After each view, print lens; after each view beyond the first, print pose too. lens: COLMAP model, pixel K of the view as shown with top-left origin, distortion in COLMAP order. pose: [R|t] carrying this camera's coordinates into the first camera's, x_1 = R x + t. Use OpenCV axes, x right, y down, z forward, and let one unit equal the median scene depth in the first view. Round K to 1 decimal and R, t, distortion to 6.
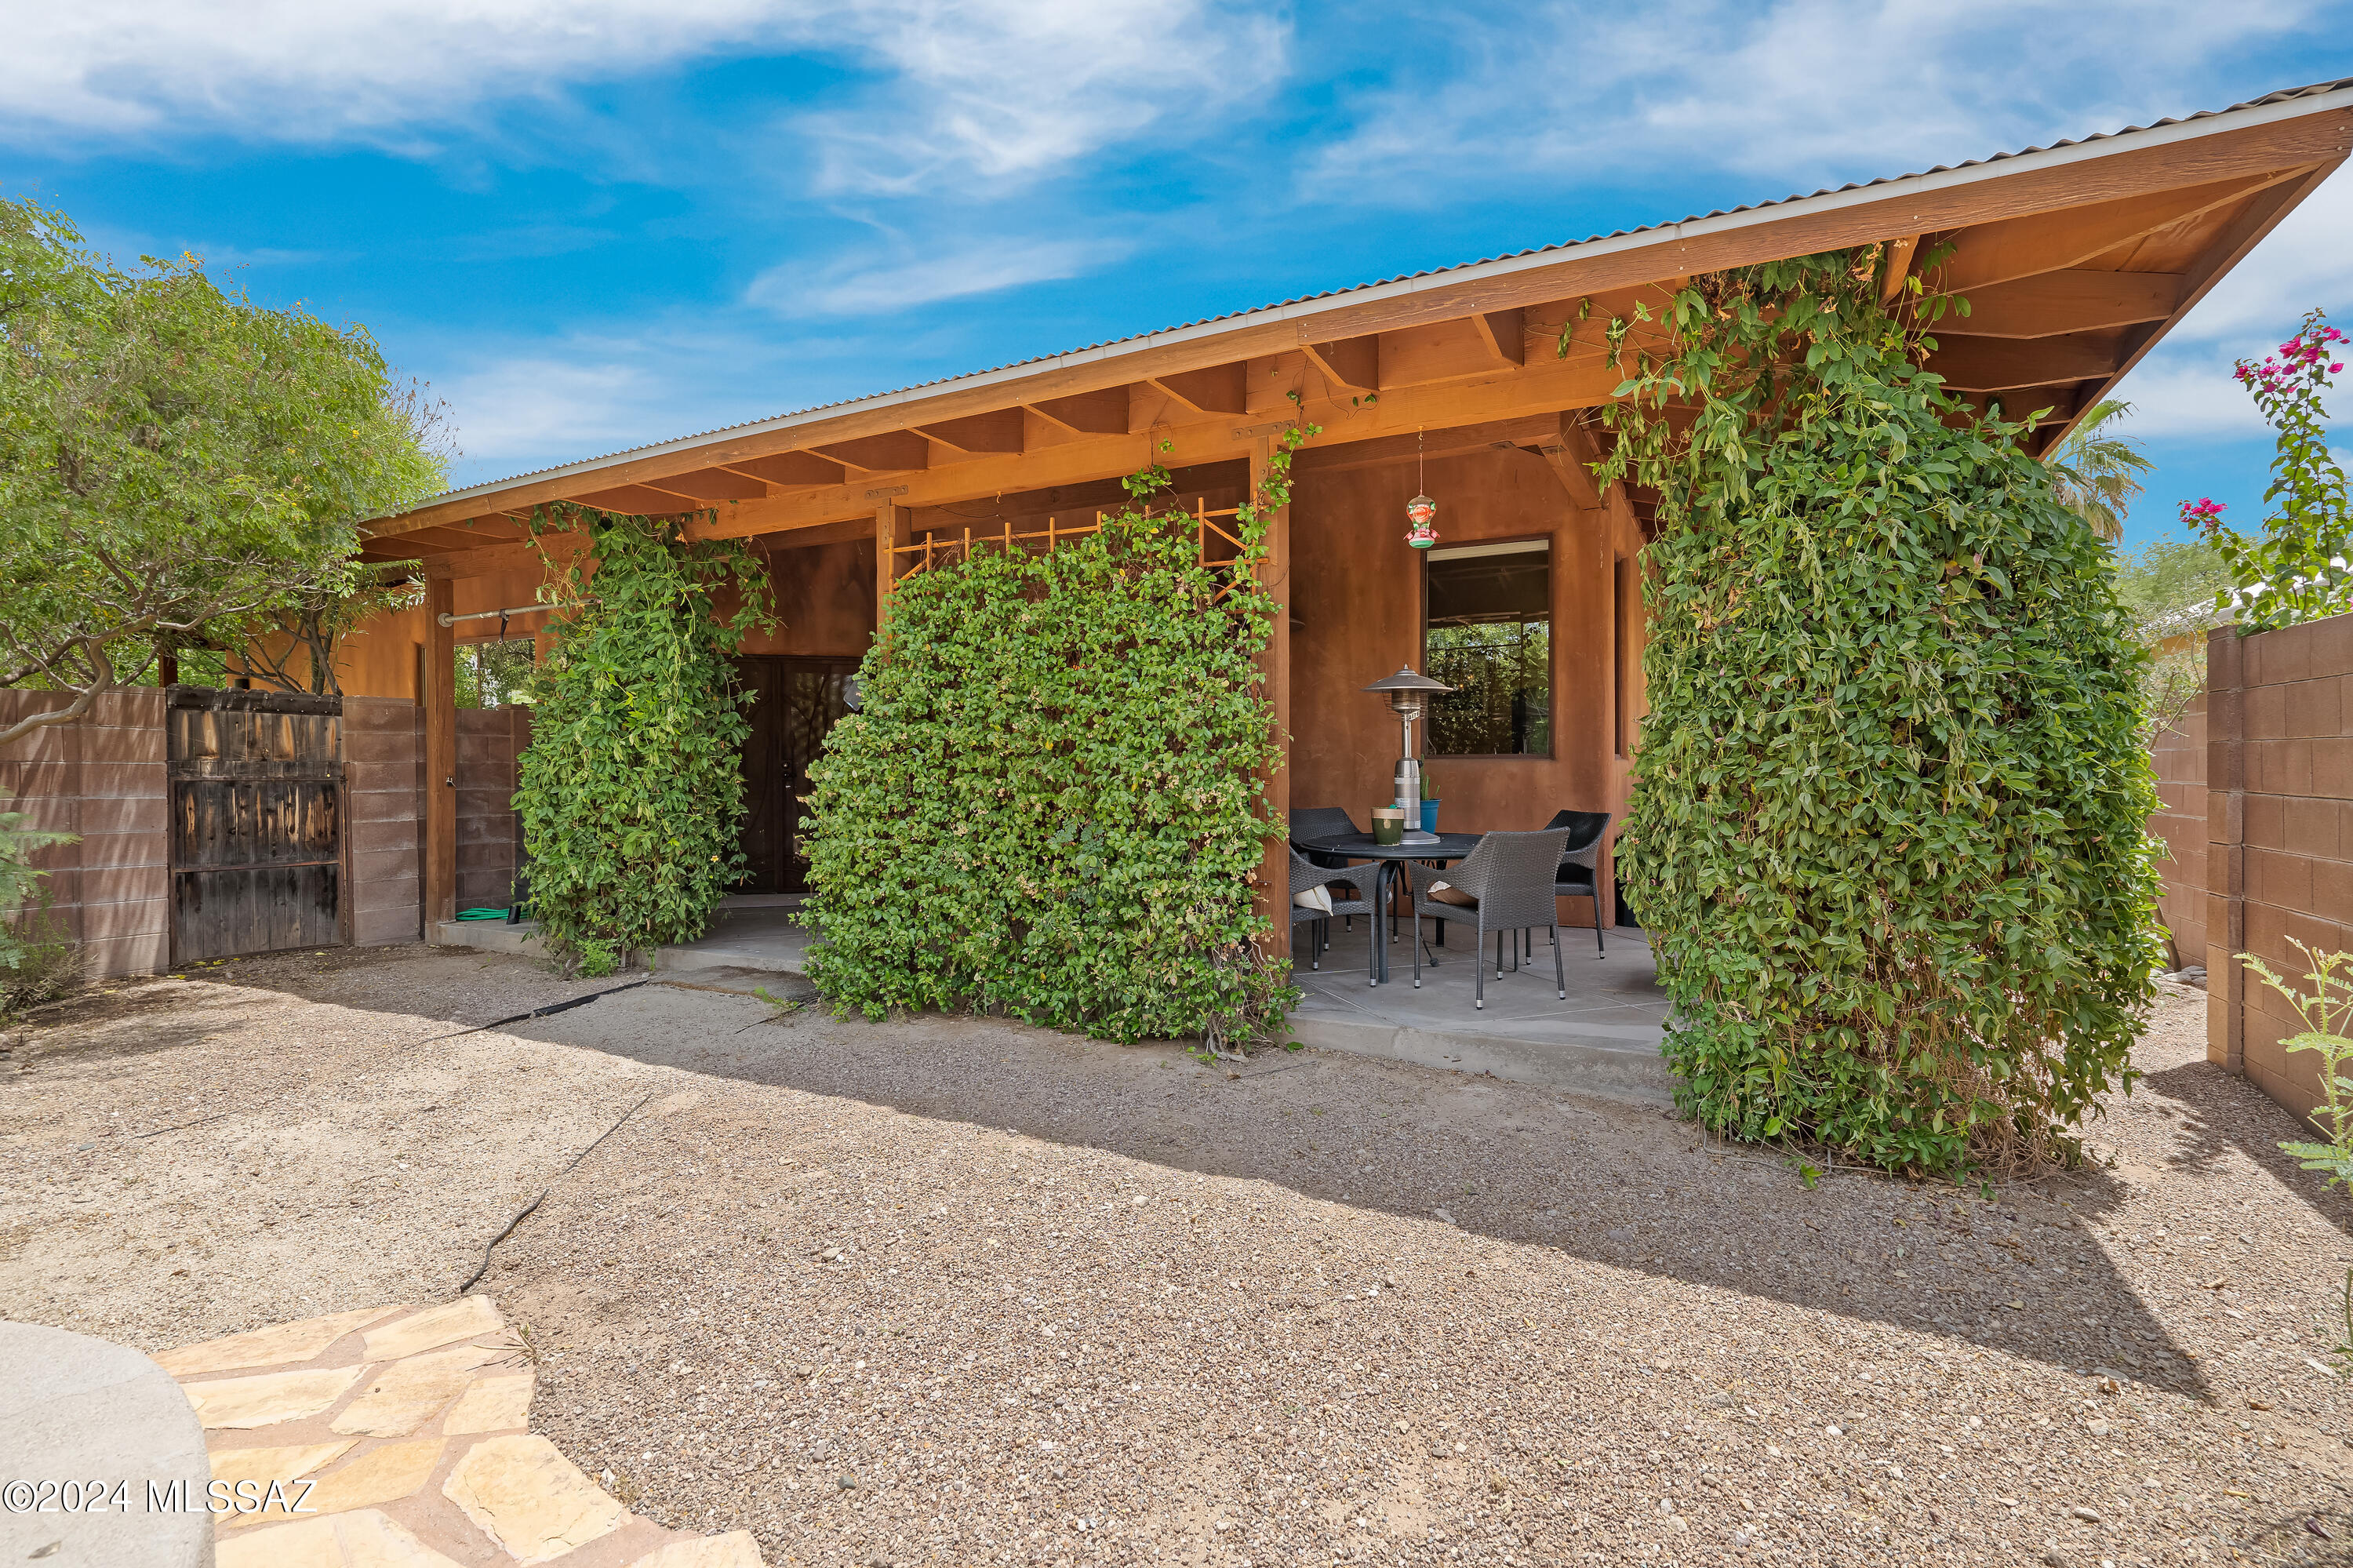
lens RADIAL K [[1088.3, 0, 1178.5], [0, 1088.3, 788.8], [0, 0, 1]] dist [-0.001108, -0.000173]
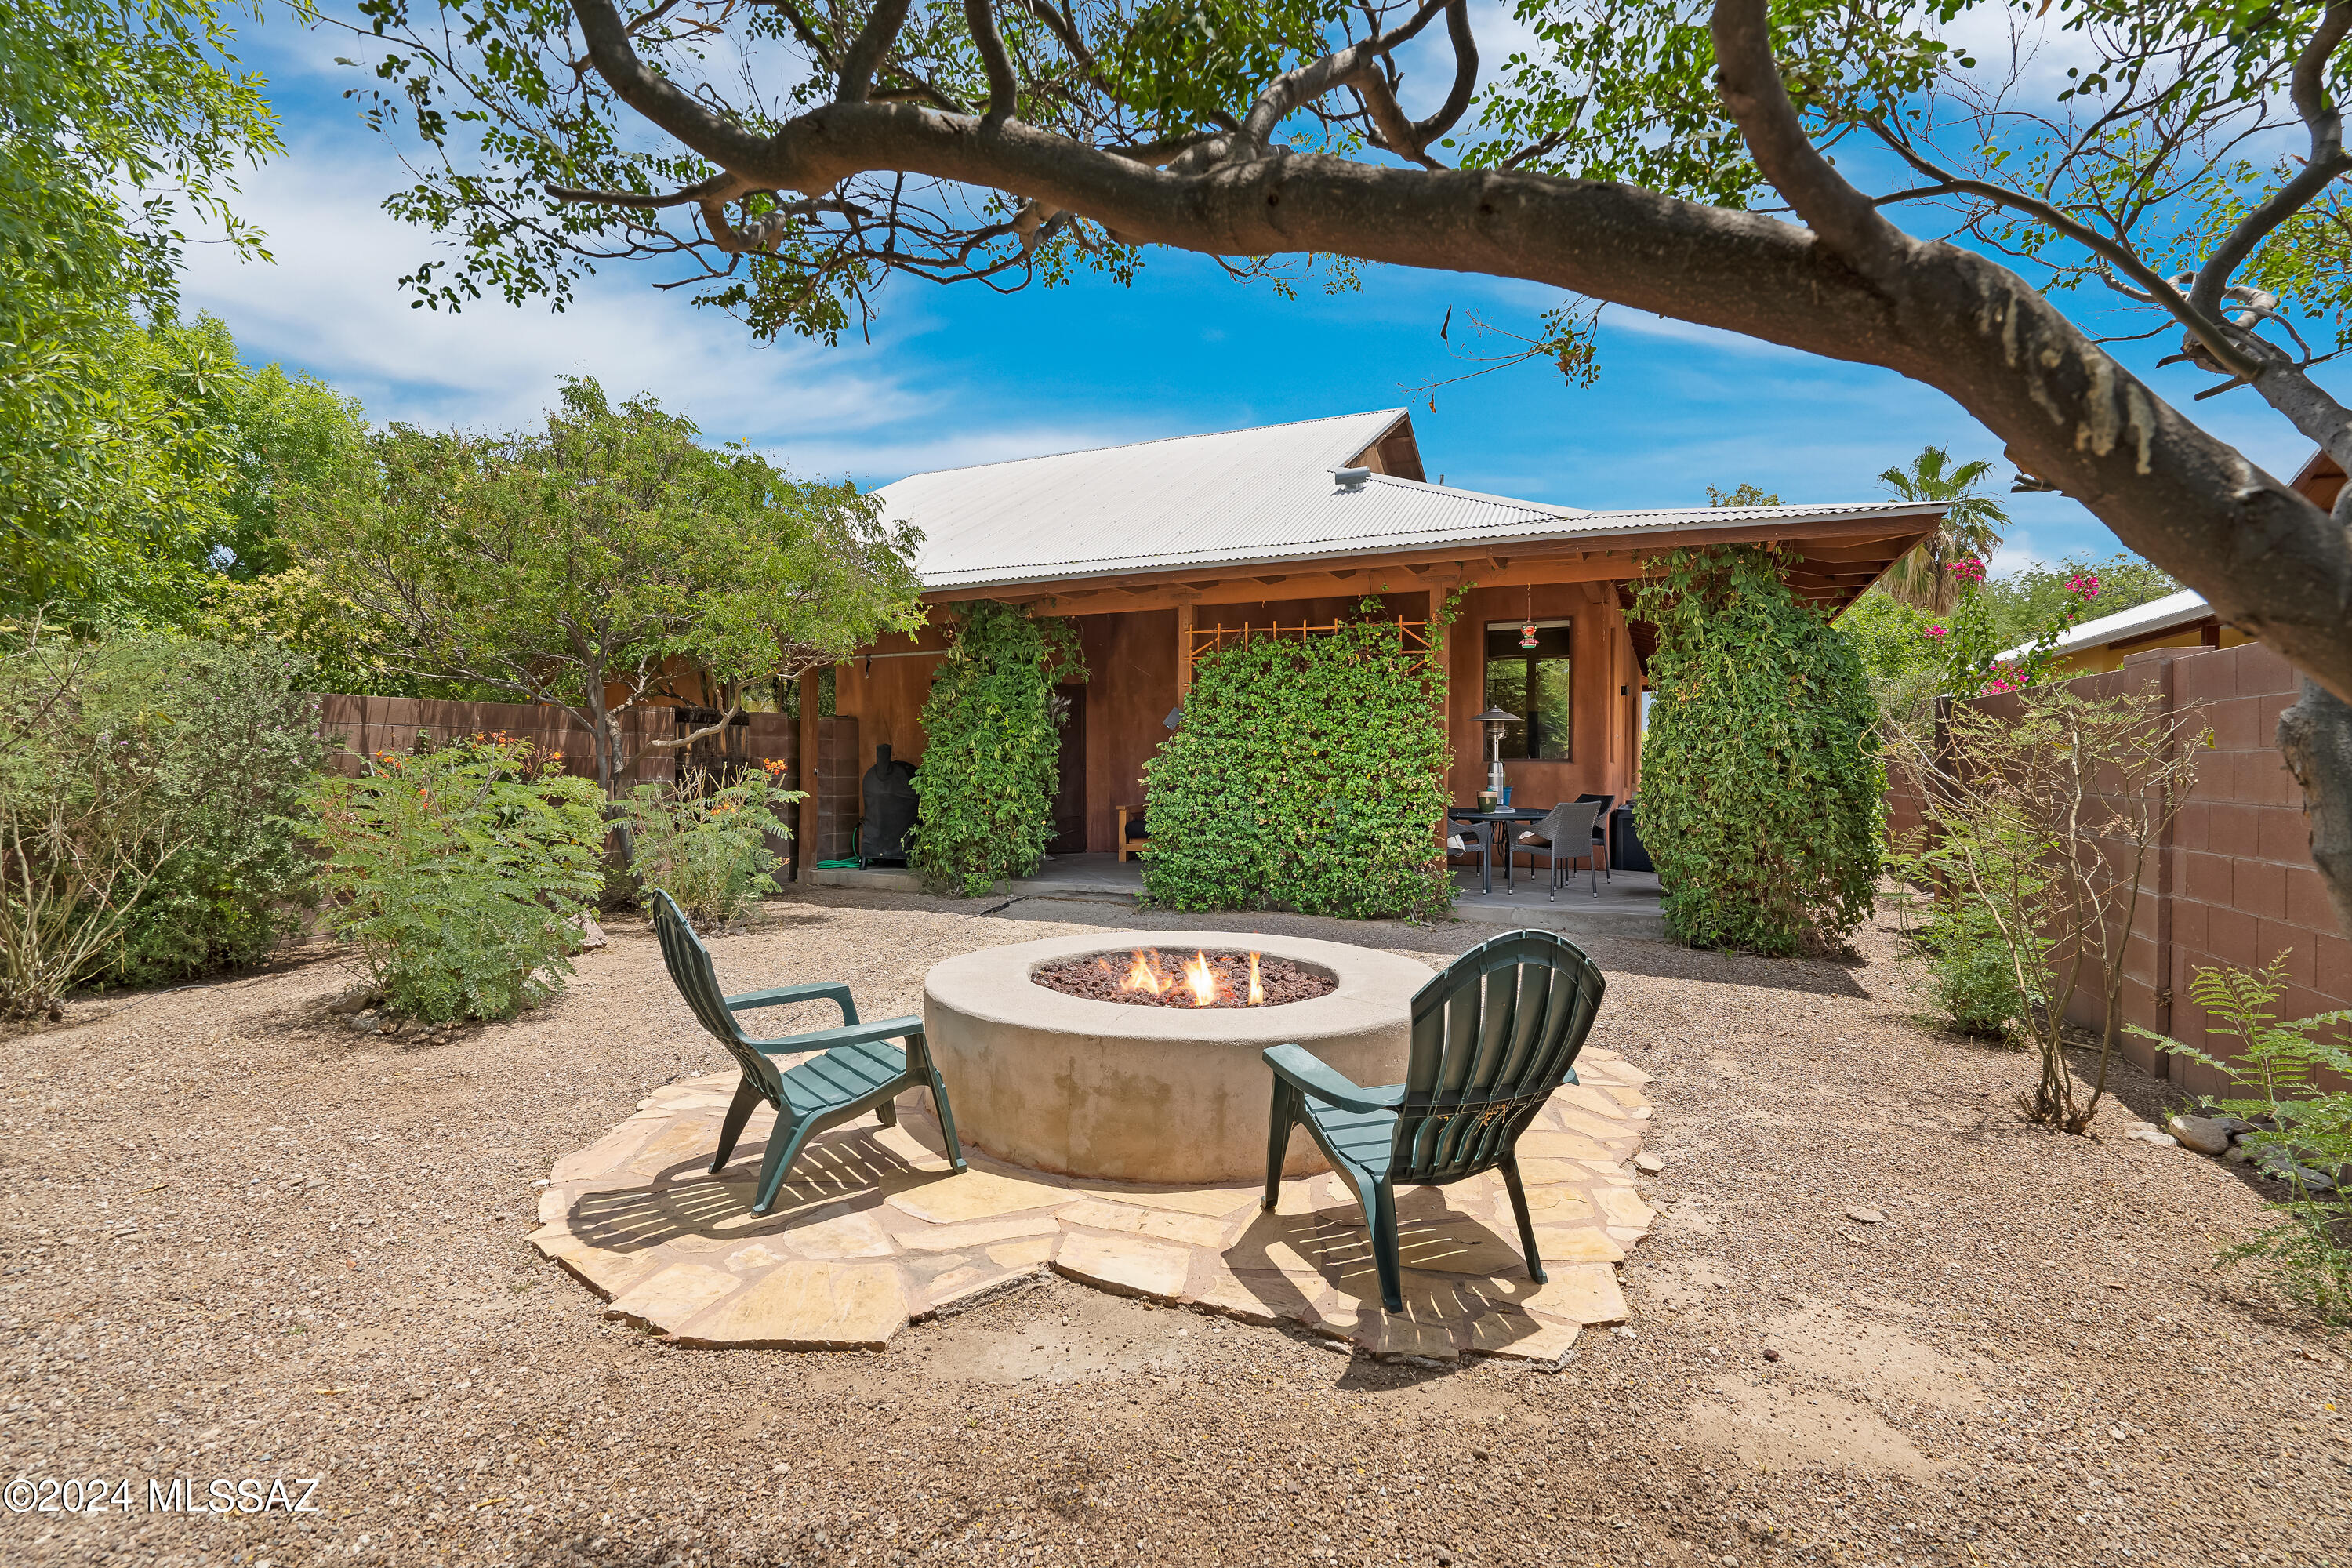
lens RADIAL K [[1089.7, 0, 1185.6], [0, 1089.7, 788.8], [0, 0, 1]] dist [-0.000479, 0.000077]
pose [[0.998095, 0.005462, 0.061452, -0.470687], [-0.005717, 0.999976, 0.003976, 0.012901], [-0.061429, -0.004319, 0.998102, -0.813092]]
